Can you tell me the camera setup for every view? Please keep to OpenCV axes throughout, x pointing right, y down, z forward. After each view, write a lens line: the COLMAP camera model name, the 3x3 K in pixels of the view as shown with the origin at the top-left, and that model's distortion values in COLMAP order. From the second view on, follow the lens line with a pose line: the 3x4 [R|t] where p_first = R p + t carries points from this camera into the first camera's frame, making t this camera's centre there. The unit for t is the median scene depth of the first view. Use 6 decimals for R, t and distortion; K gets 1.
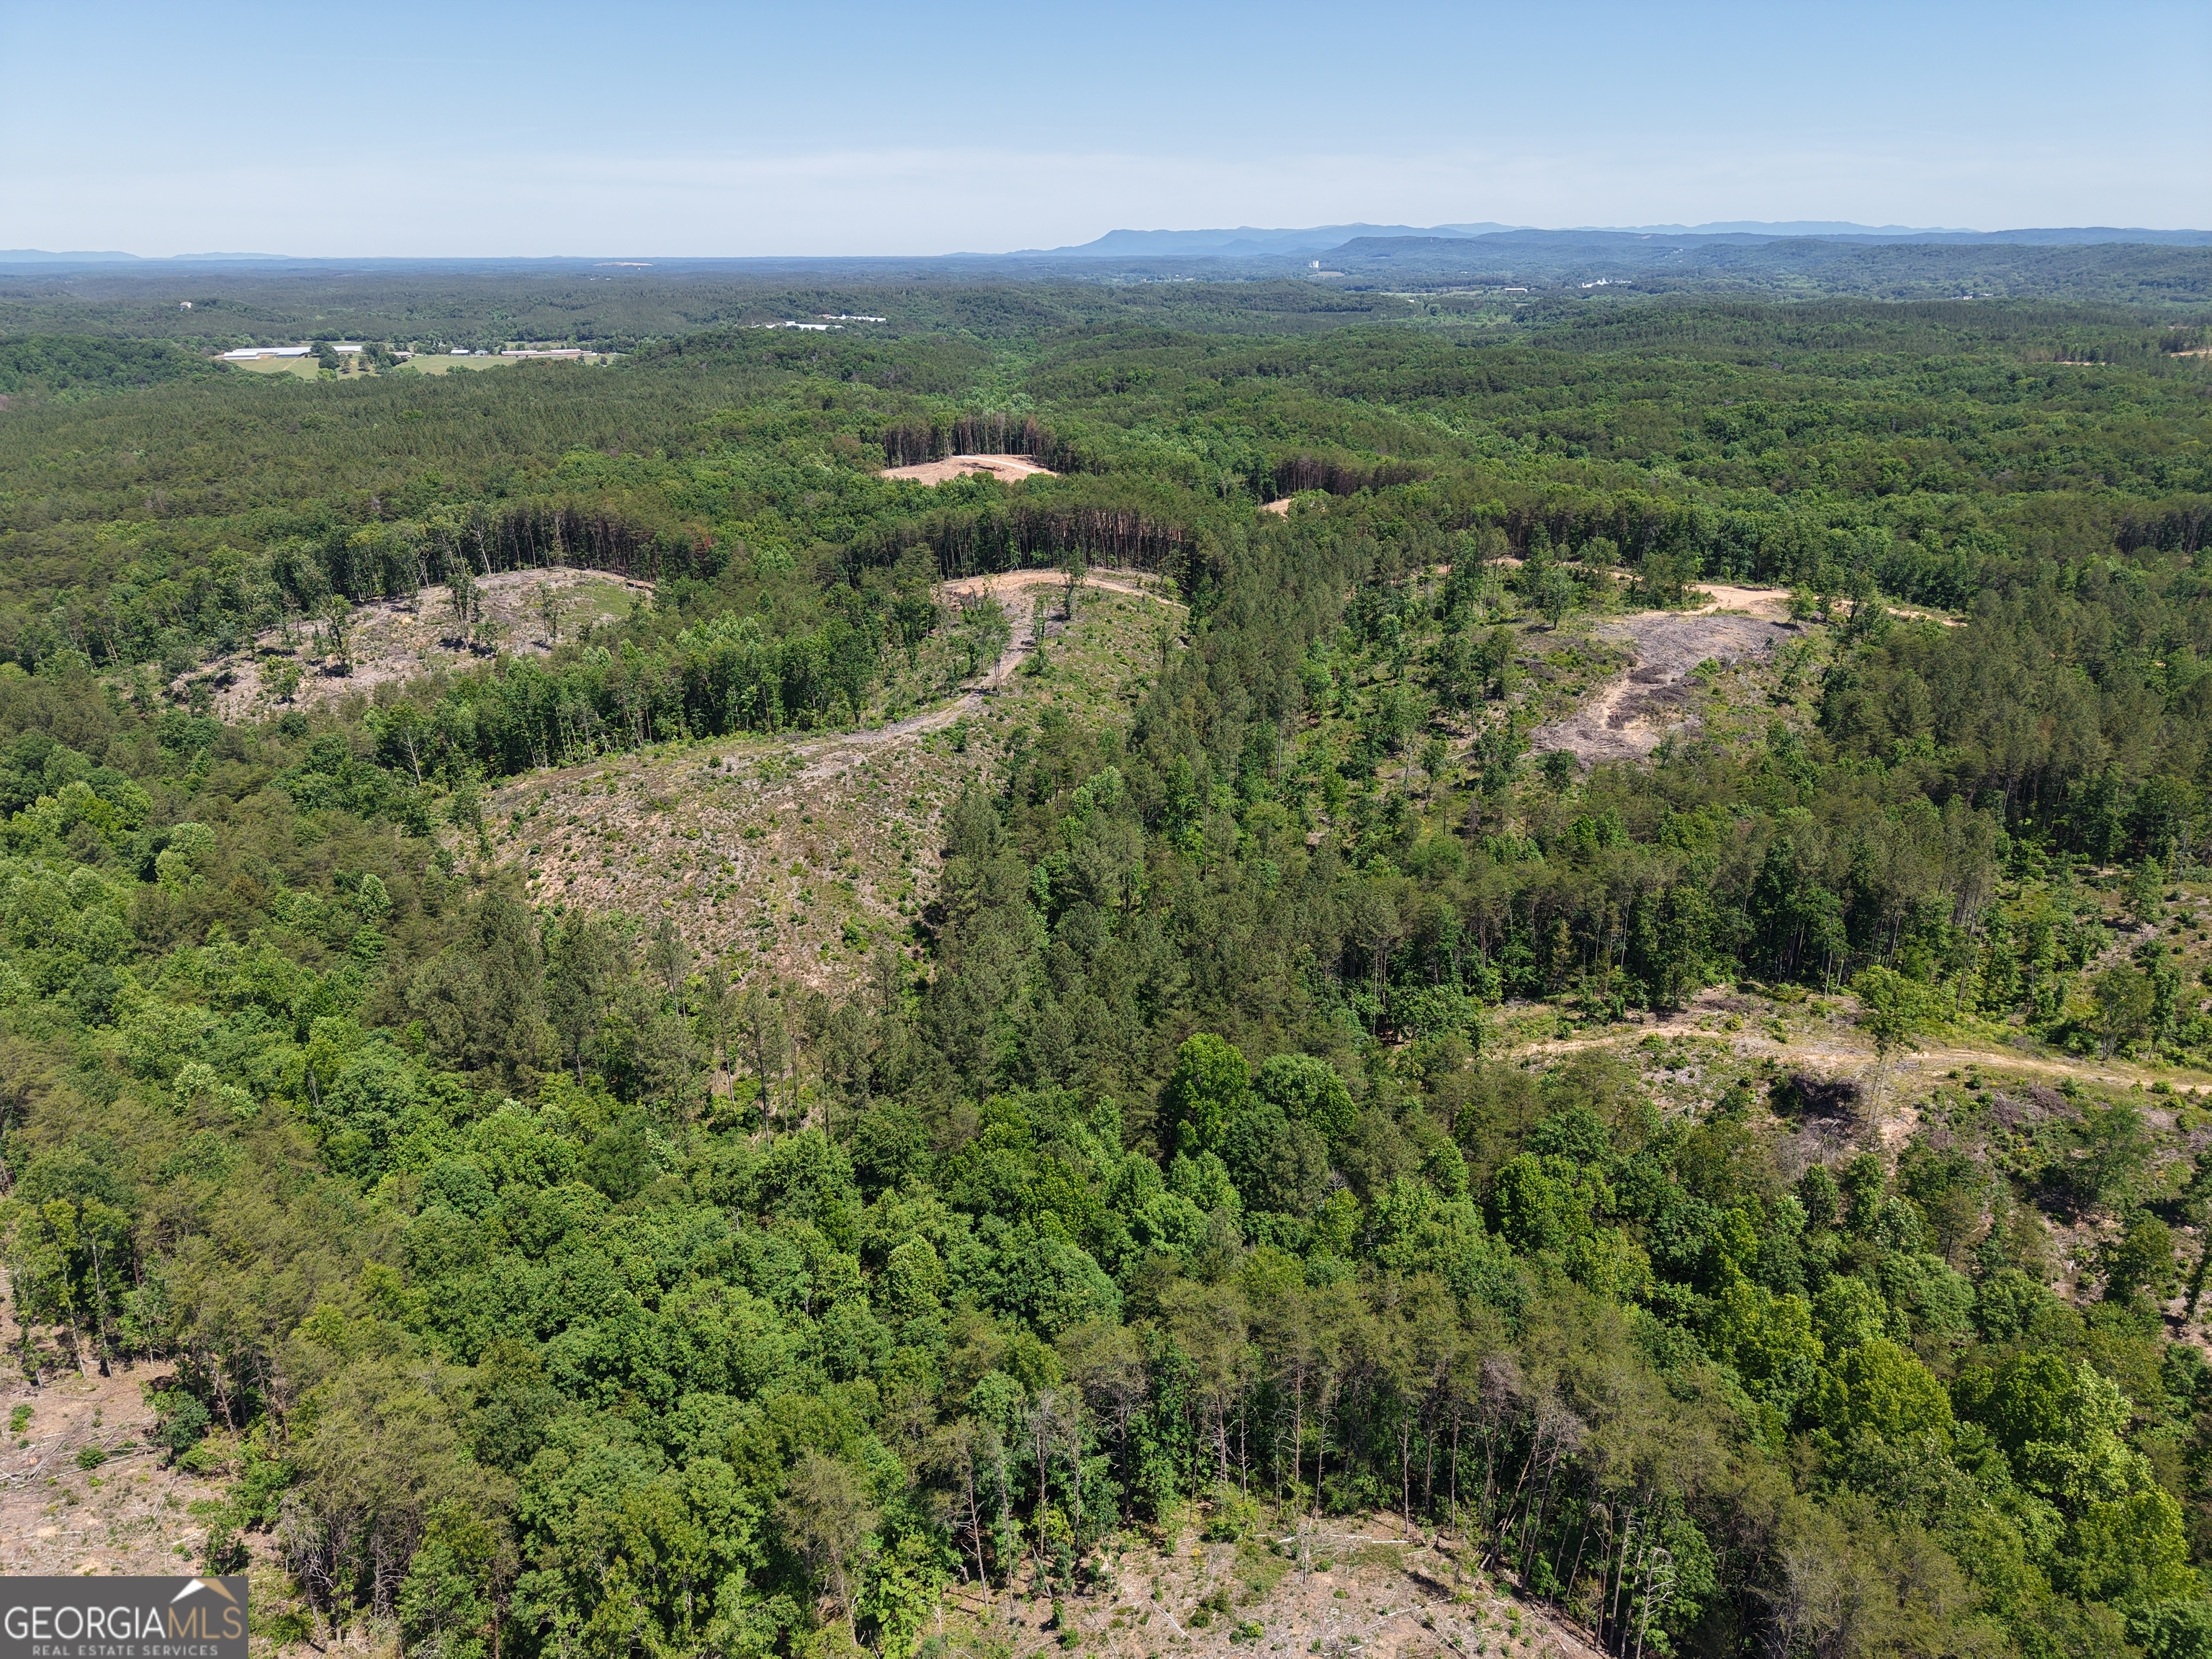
lens RADIAL K [[1473.9, 0, 1111.8], [0, 1473.9, 821.8], [0, 0, 1]] dist [0.025915, -0.026092]
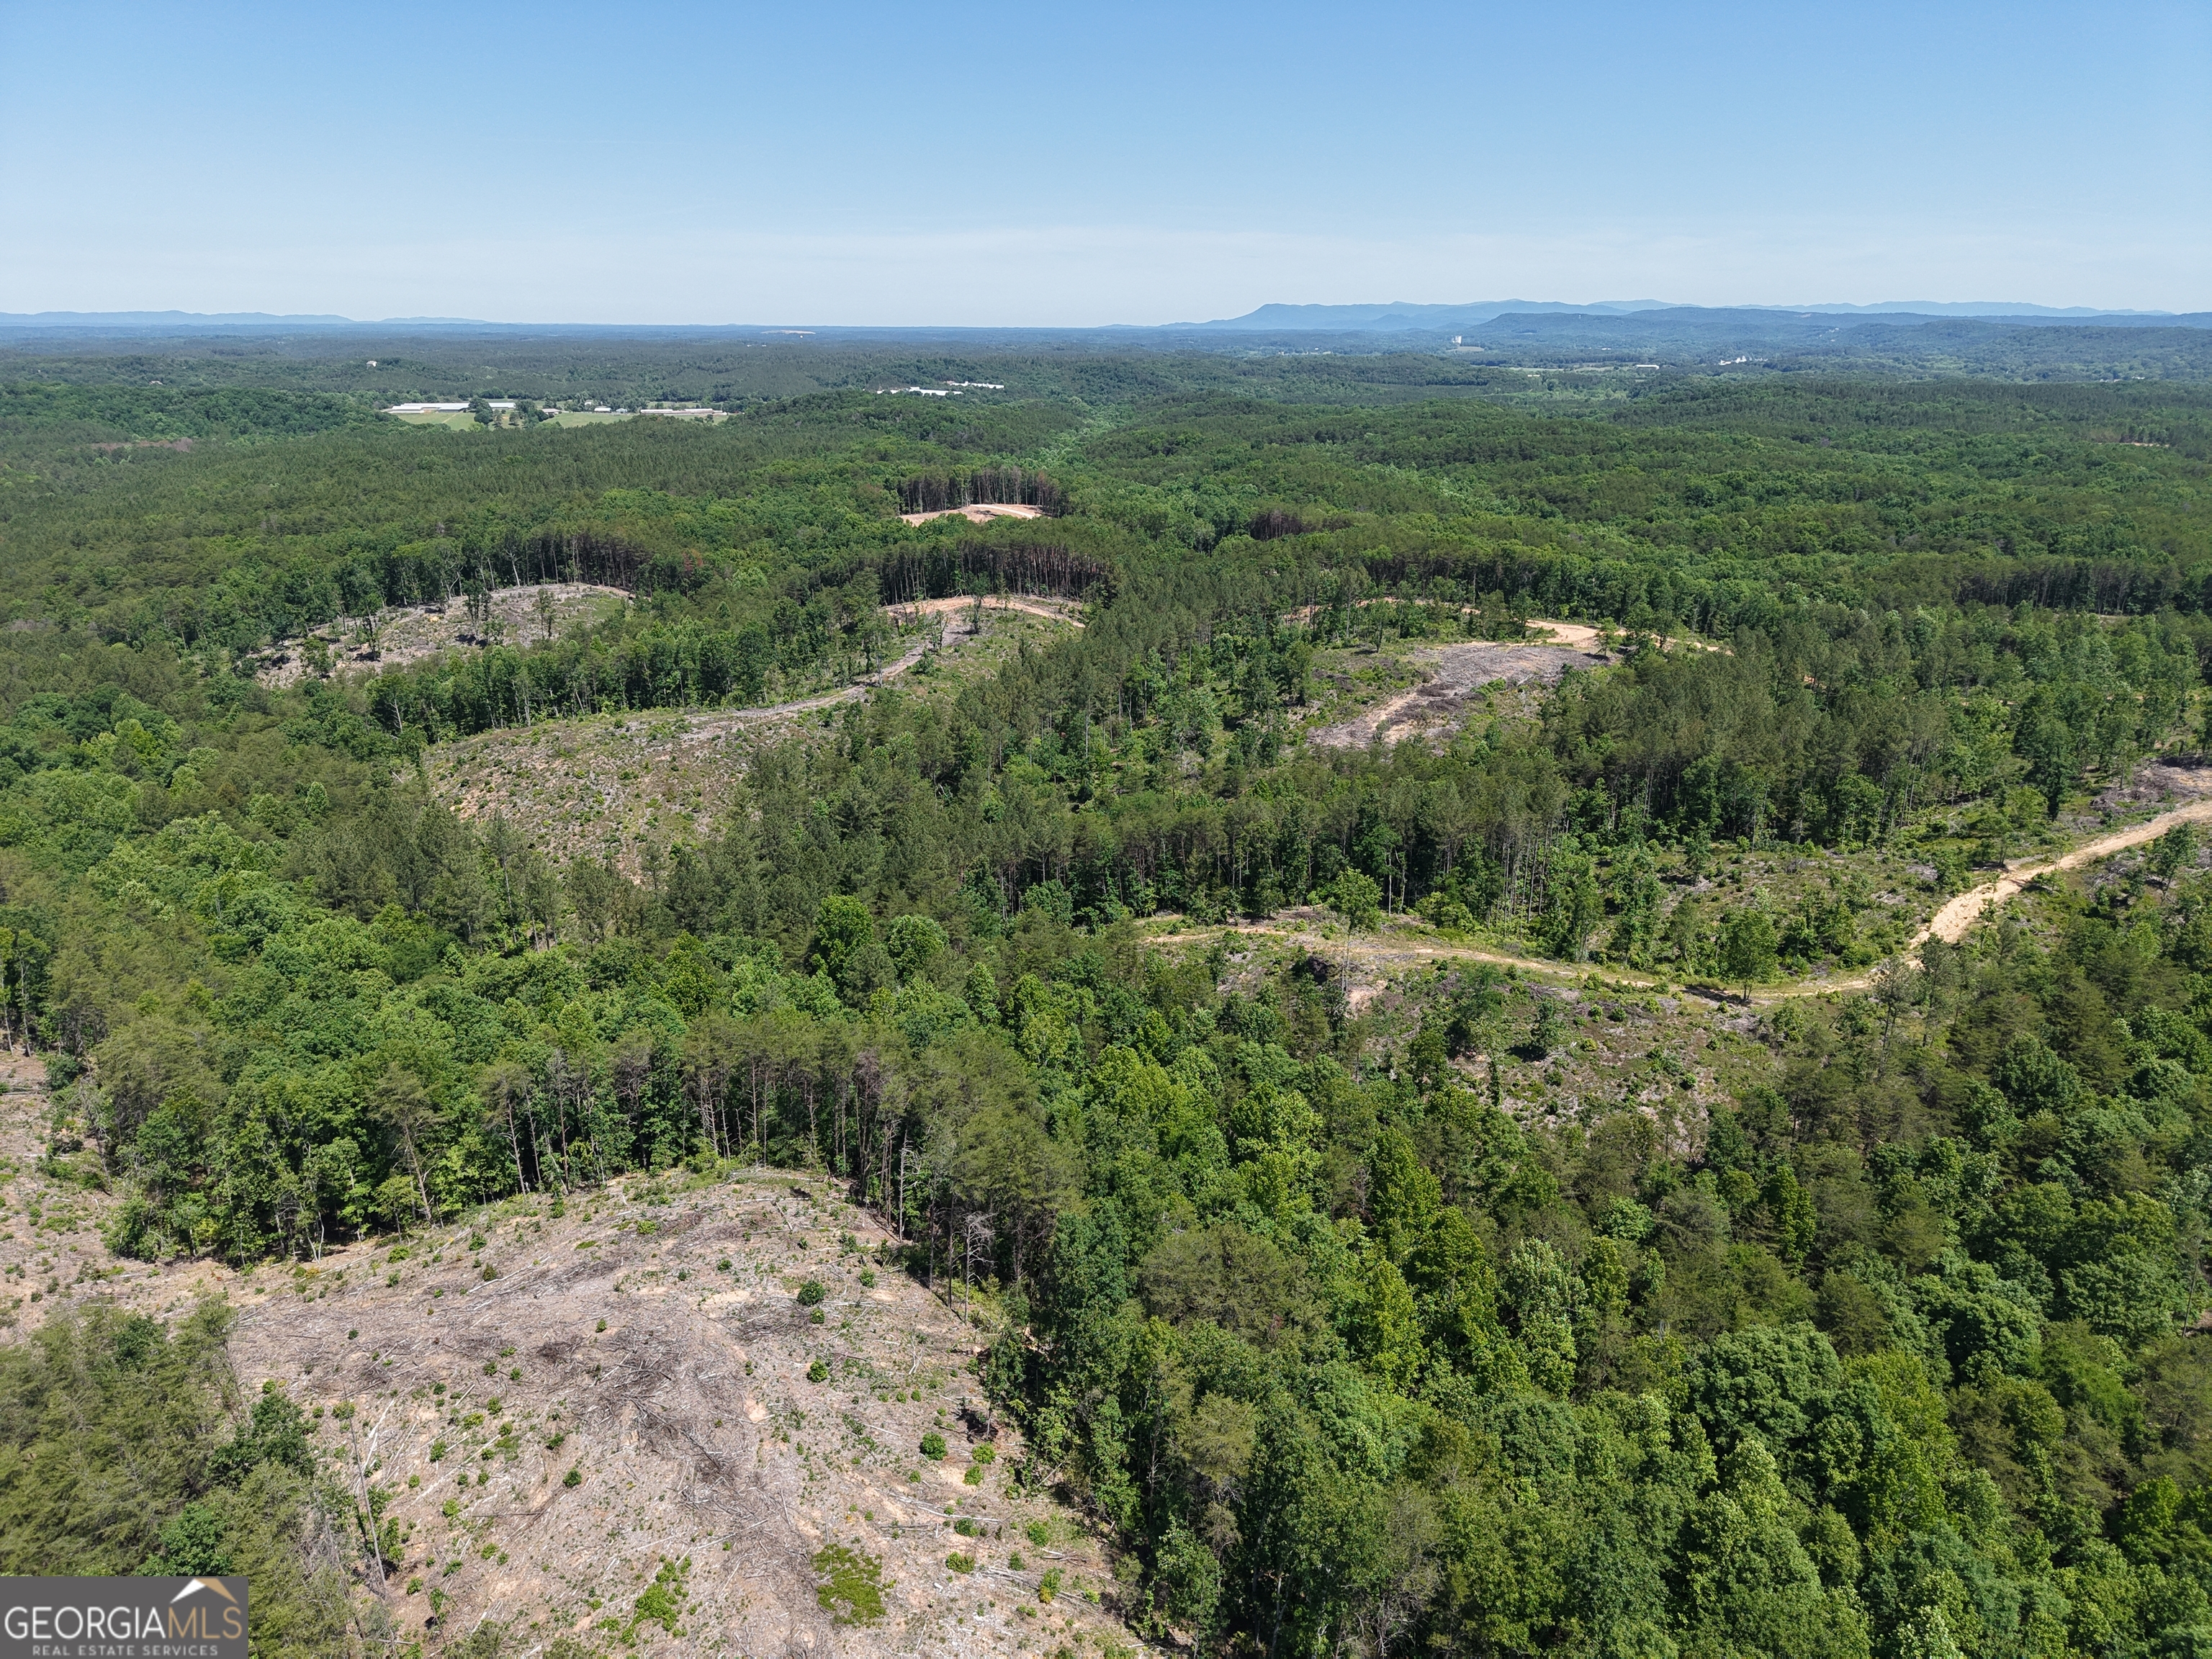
lens RADIAL K [[1473.9, 0, 1105.7], [0, 1473.9, 820.8], [0, 0, 1]] dist [0.025915, -0.026092]
pose [[0.994894, 0.041535, -0.091978, 0.163412], [-0.045529, 0.998090, -0.041760, 0.047160], [0.090068, 0.045734, 0.994885, -0.123244]]
